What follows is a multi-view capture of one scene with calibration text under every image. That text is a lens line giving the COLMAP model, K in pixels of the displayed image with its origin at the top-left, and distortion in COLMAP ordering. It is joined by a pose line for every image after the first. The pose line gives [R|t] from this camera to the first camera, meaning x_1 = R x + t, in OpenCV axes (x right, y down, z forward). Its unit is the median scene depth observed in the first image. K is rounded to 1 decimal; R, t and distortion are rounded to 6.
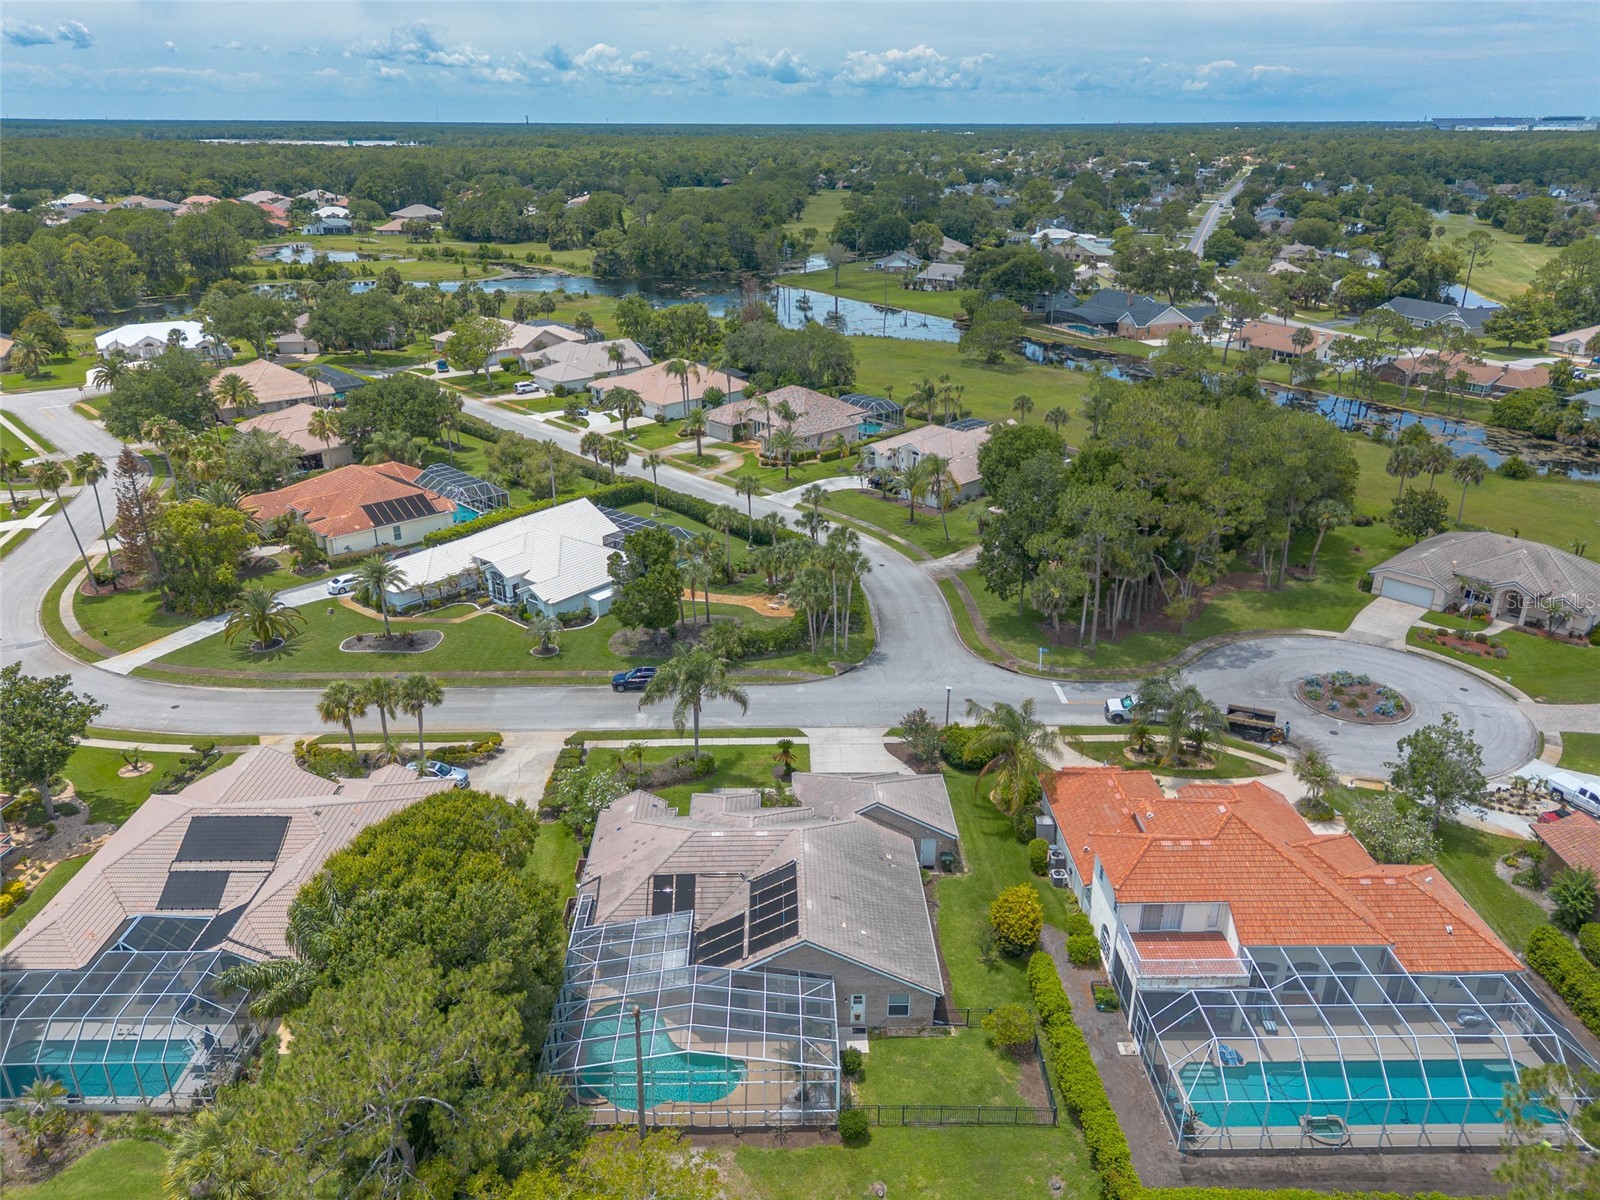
lens RADIAL K [[1142.5, 0, 796.4], [0, 1142.5, 594.8], [0, 0, 1]] dist [0.067177, -0.062930]
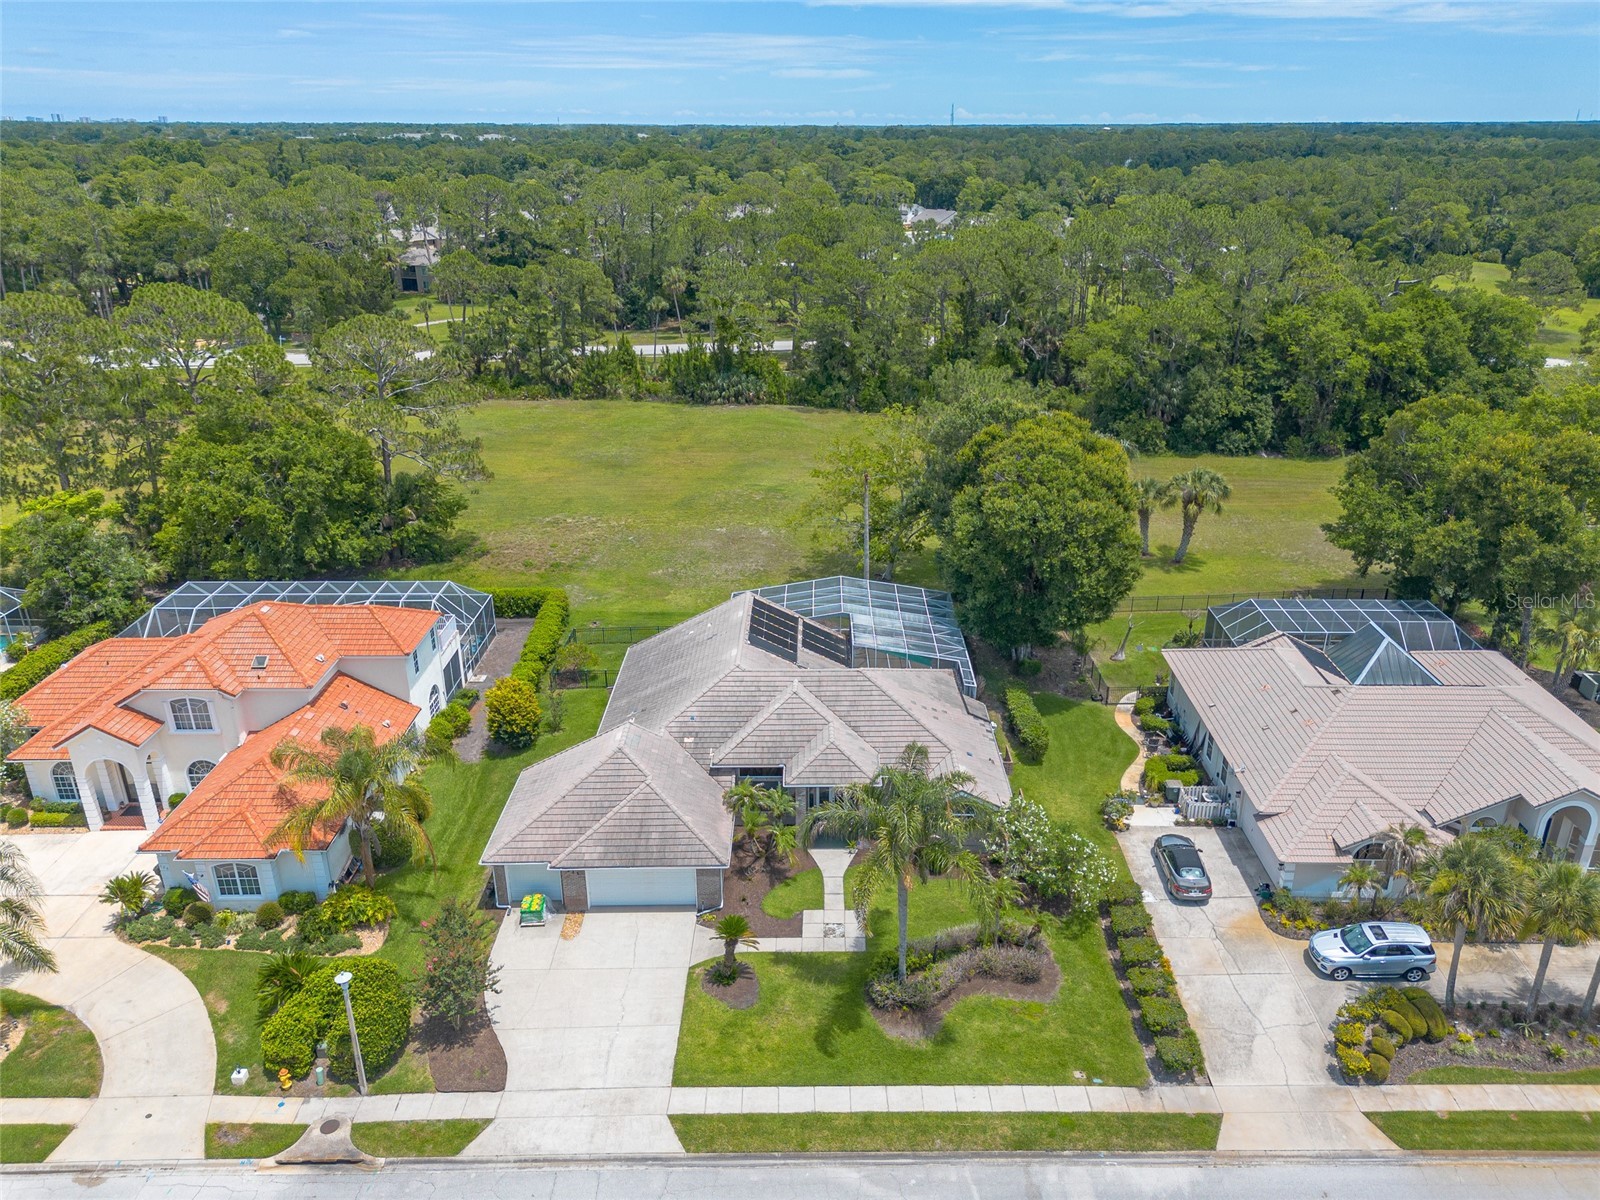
lens RADIAL K [[1140.3, 0, 827.6], [0, 1140.3, 609.0], [0, 0, 1]] dist [0.091080, -0.098987]
pose [[-0.999867, -0.009817, 0.012998, -0.047597], [0.002331, 0.703563, 0.710629, -0.278099], [-0.016121, 0.710565, -0.703447, 1.006538]]
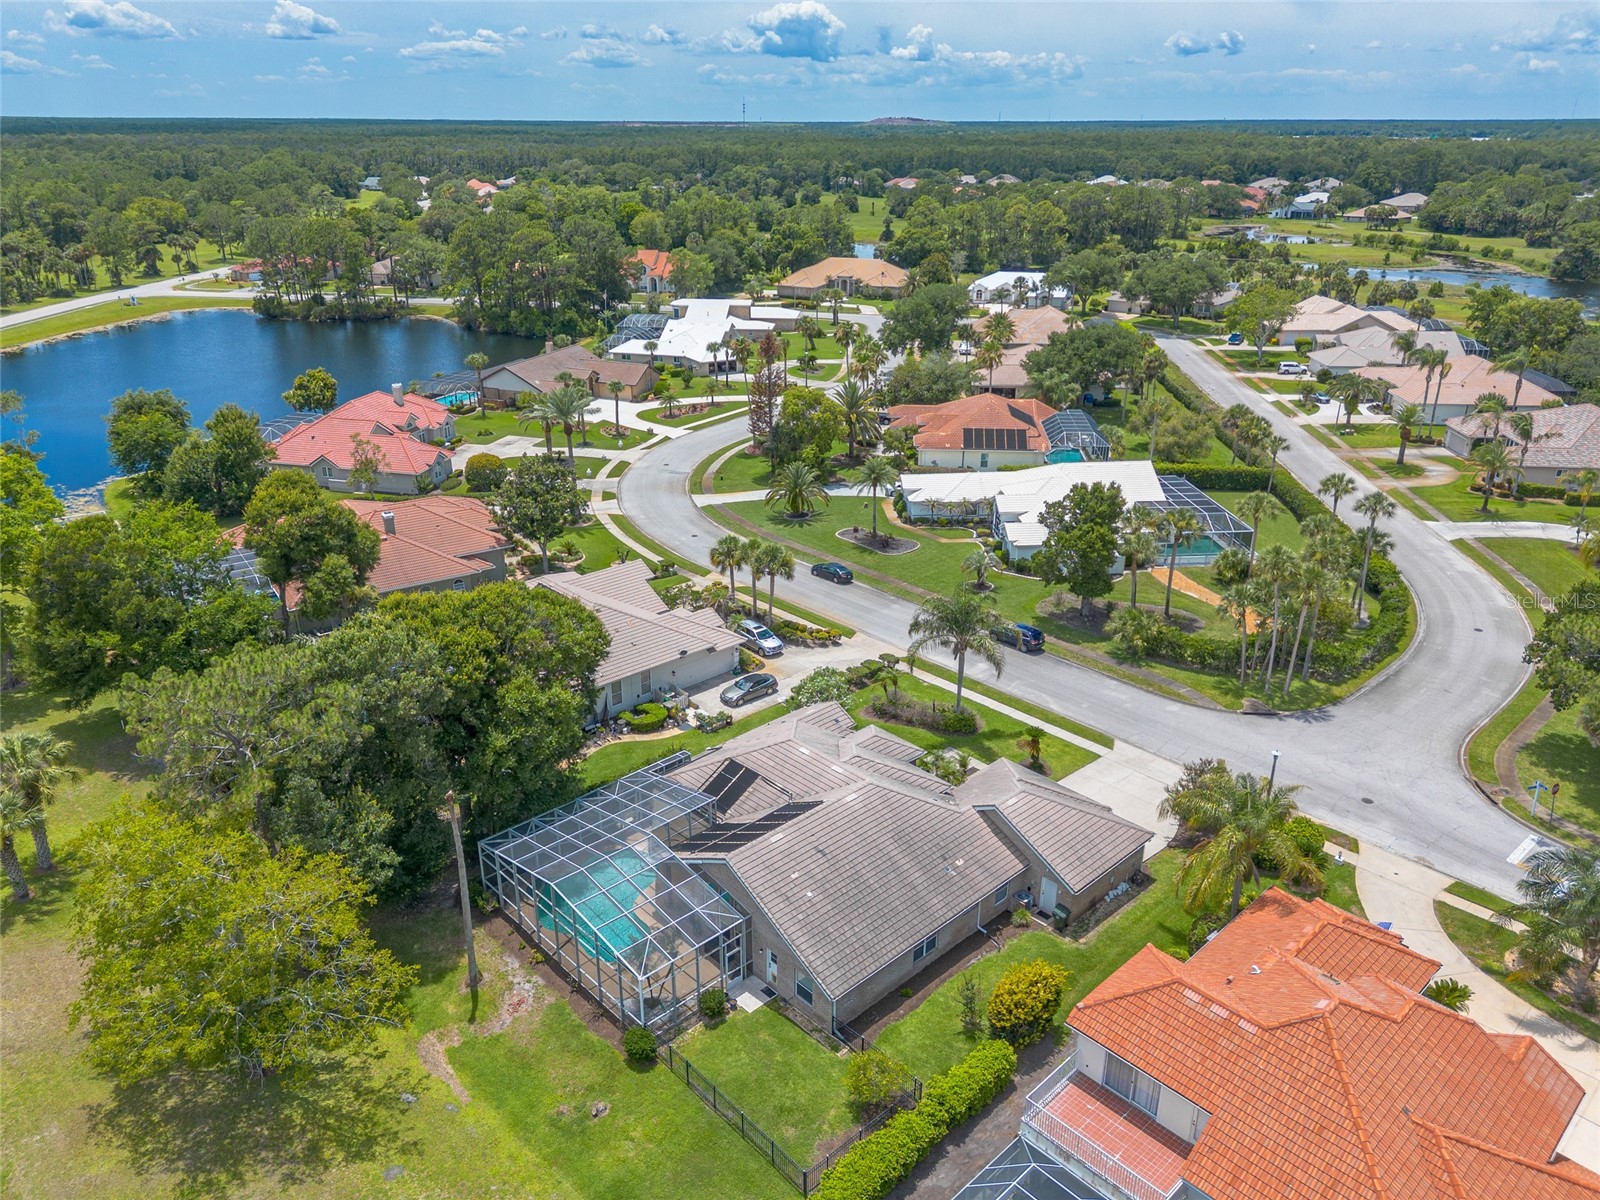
lens RADIAL K [[1142.5, 0, 796.4], [0, 1142.5, 594.8], [0, 0, 1]] dist [0.067177, -0.062930]
pose [[0.669892, 0.282509, -0.686610, 0.341329], [-0.282647, 0.952182, 0.116014, -0.012565], [0.686553, 0.116352, 0.717710, 0.197641]]
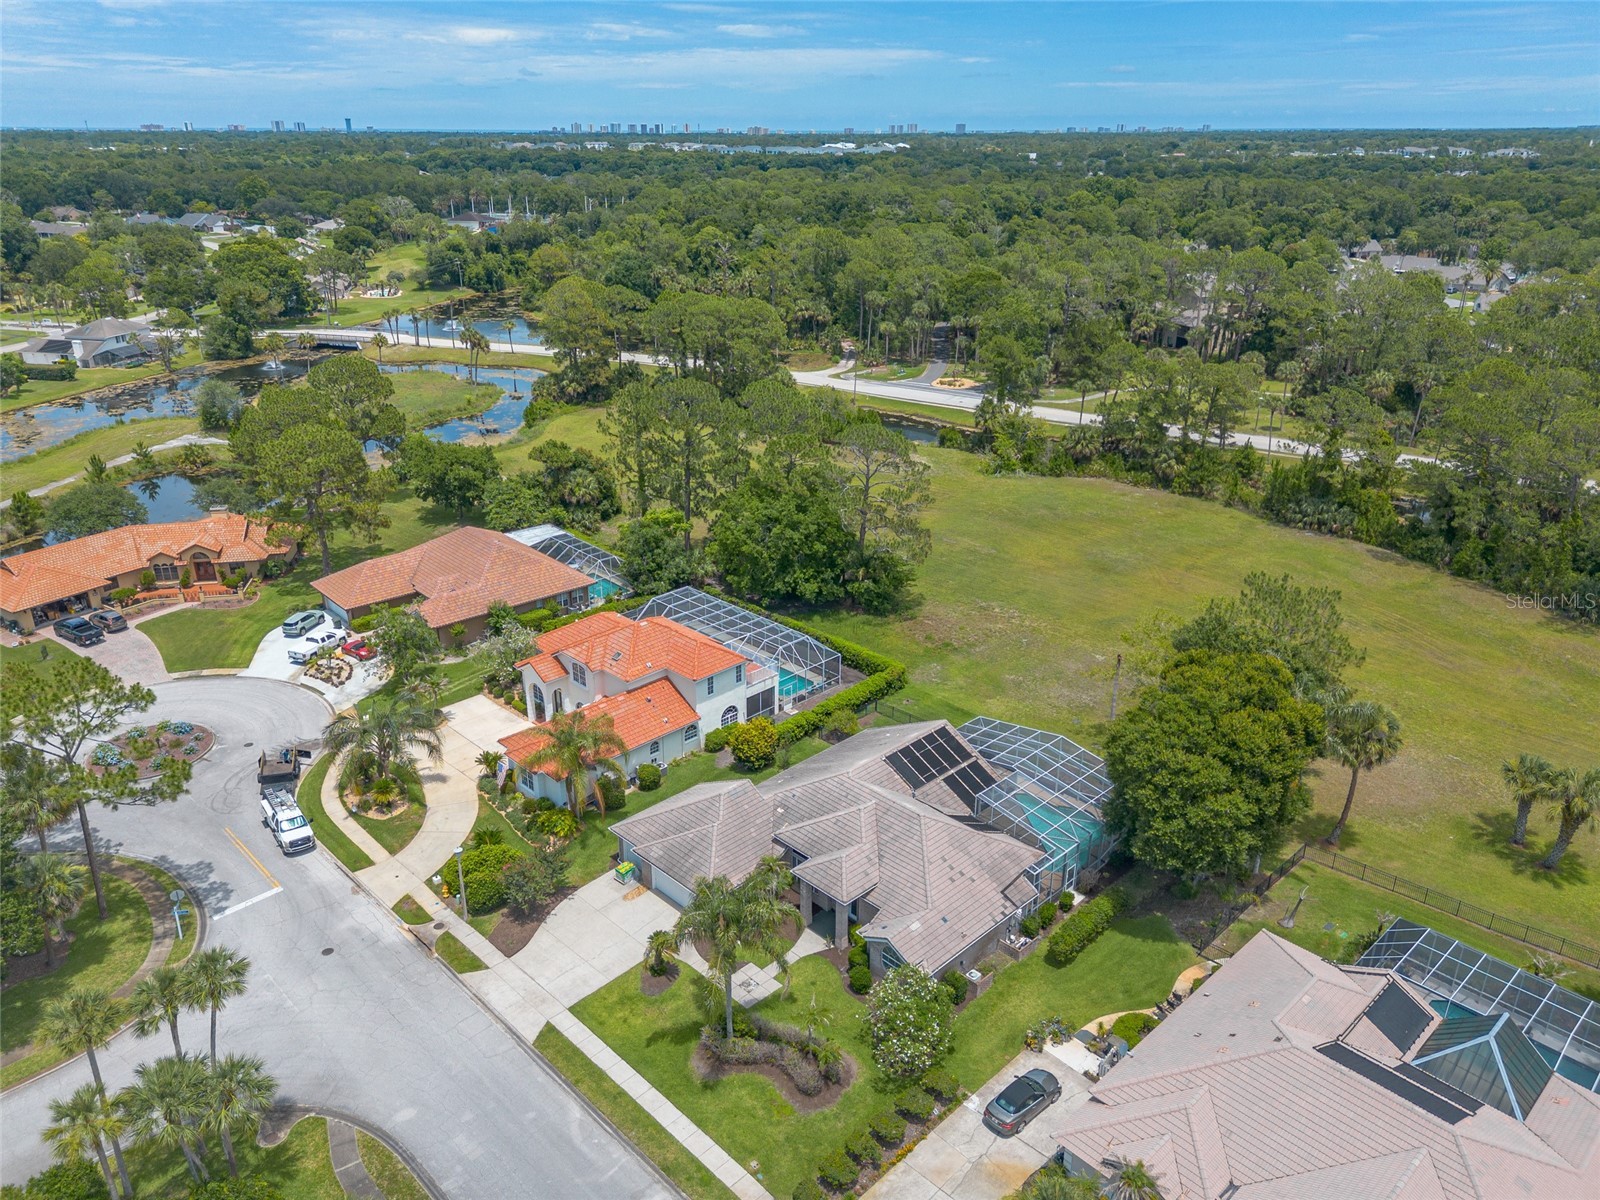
lens RADIAL K [[1142.5, 0, 796.4], [0, 1142.5, 594.8], [0, 0, 1]] dist [0.067177, -0.062930]
pose [[-0.681392, -0.277973, 0.677079, -0.417103], [0.278002, 0.757454, 0.590744, -0.370508], [-0.677067, 0.590758, -0.438846, 0.903039]]
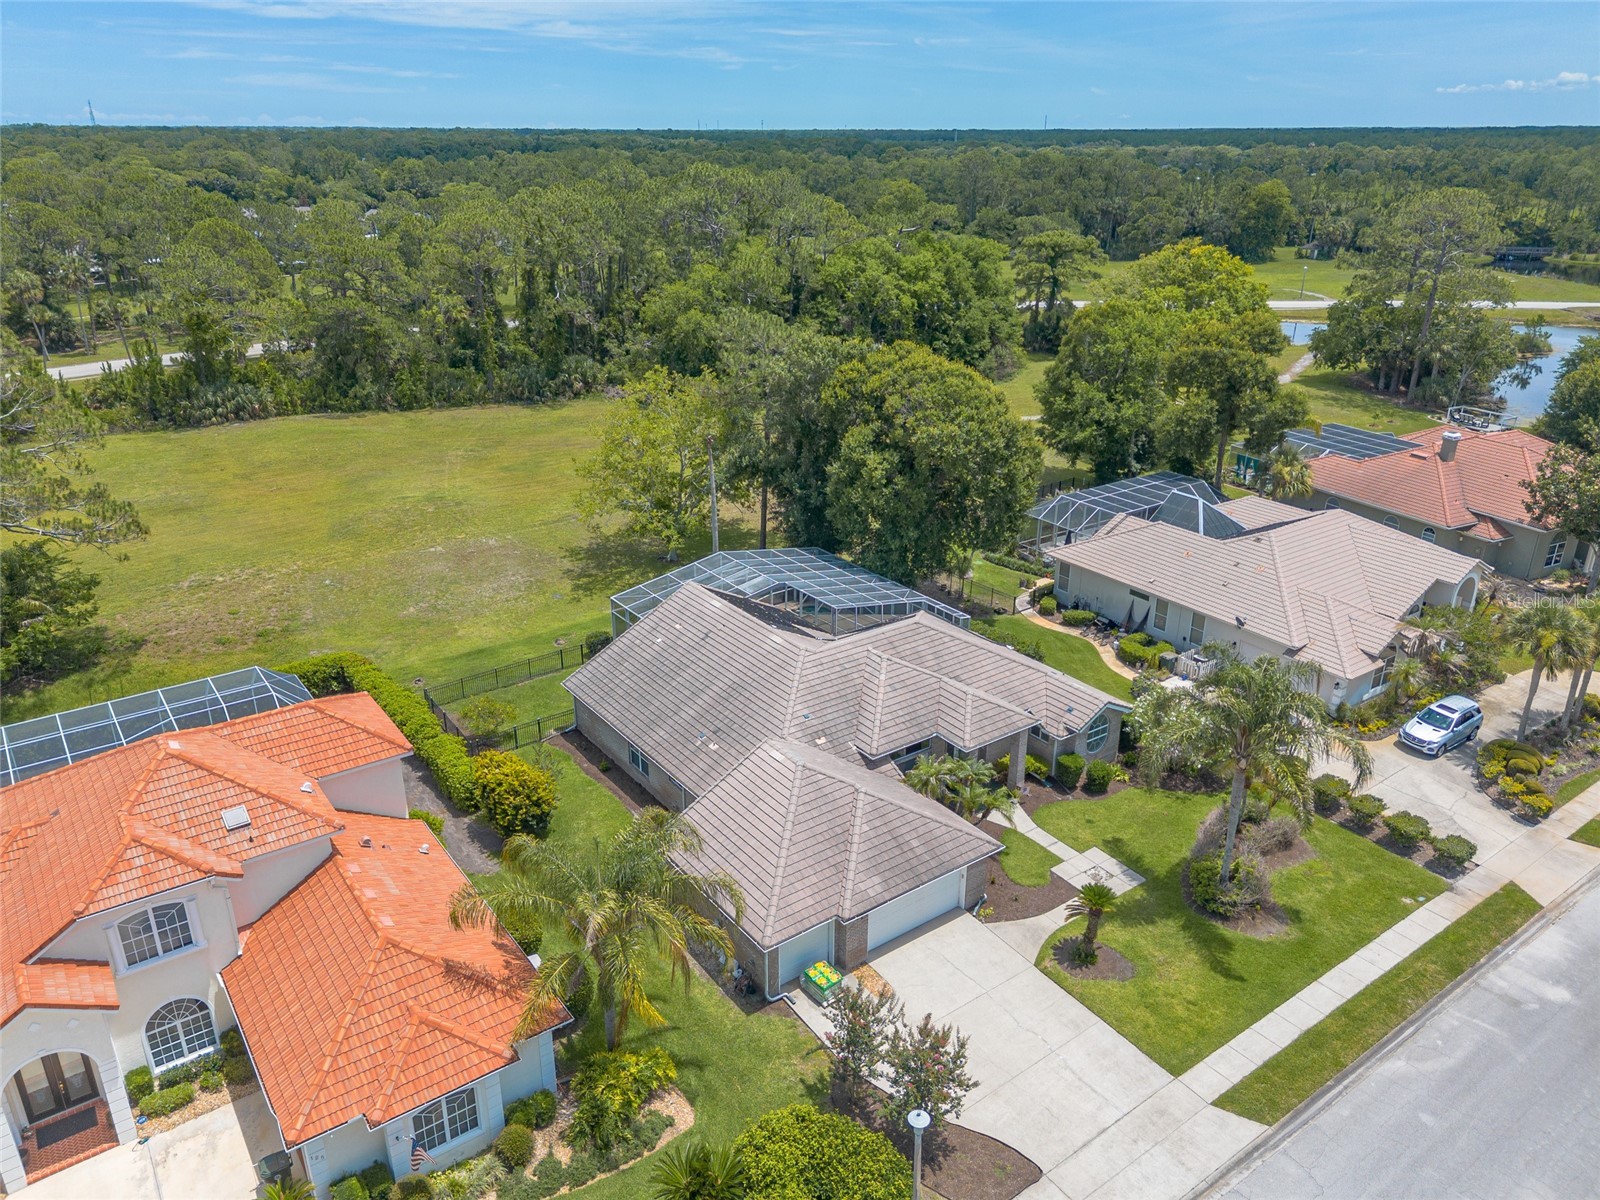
lens RADIAL K [[1142.5, 0, 796.4], [0, 1142.5, 594.8], [0, 0, 1]] dist [0.067177, -0.062930]
pose [[-0.823326, 0.209617, -0.527442, 0.250316], [-0.219721, 0.739125, 0.636724, -0.185820], [0.523314, 0.640121, -0.562483, 0.890060]]
